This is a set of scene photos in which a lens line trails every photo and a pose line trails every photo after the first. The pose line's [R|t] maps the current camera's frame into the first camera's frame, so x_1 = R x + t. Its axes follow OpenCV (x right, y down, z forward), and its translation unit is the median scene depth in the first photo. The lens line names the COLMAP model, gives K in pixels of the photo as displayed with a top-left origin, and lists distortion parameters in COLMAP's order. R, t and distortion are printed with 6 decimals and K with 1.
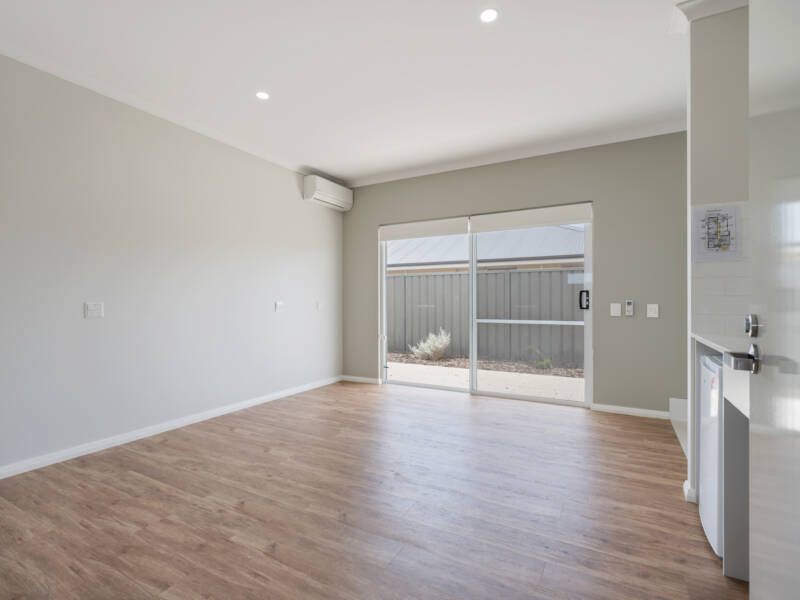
lens RADIAL K [[391.0, 0, 398.4], [0, 391.0, 301.9], [0, 0, 1]] dist [-0.003426, -0.000192]
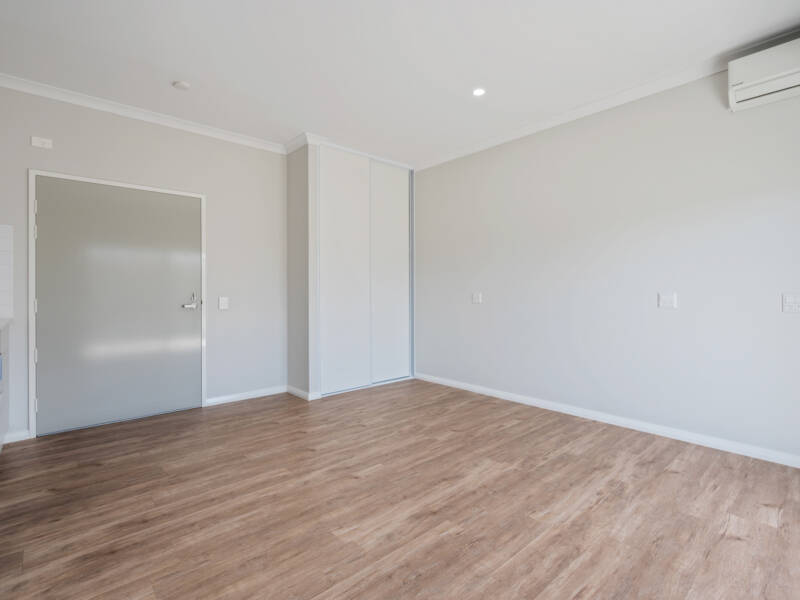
lens RADIAL K [[391.0, 0, 406.0], [0, 391.0, 293.0], [0, 0, 1]] dist [-0.003426, -0.000192]
pose [[-0.311845, 0.006951, -0.950107, 0.711776], [0.000231, 0.999974, 0.007240, -0.010233], [0.950133, 0.002039, -0.311839, 1.169335]]
